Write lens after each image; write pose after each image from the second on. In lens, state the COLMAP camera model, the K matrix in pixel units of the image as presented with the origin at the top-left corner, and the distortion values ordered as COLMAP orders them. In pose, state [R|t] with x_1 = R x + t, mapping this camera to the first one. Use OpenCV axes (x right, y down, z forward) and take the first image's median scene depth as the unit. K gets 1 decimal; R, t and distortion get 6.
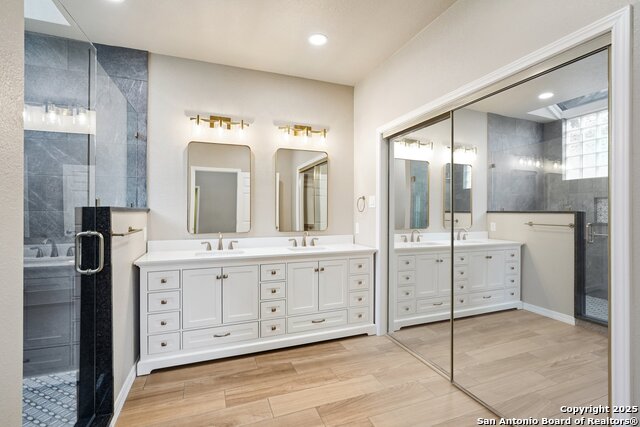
lens RADIAL K [[291.5, 0, 319.9], [0, 291.5, 212.1], [0, 0, 1]] dist [-0.013274, 0.005304]
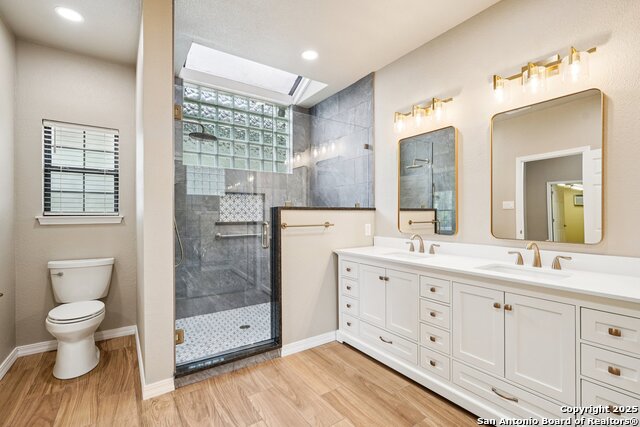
lens RADIAL K [[291.5, 0, 320.3], [0, 291.5, 214.4], [0, 0, 1]] dist [-0.013274, 0.005304]
pose [[0.237011, -0.000881, -0.971506, 0.501055], [0.002357, 0.999997, -0.000331, 0.014127], [0.971504, -0.002211, 0.237013, 0.540512]]
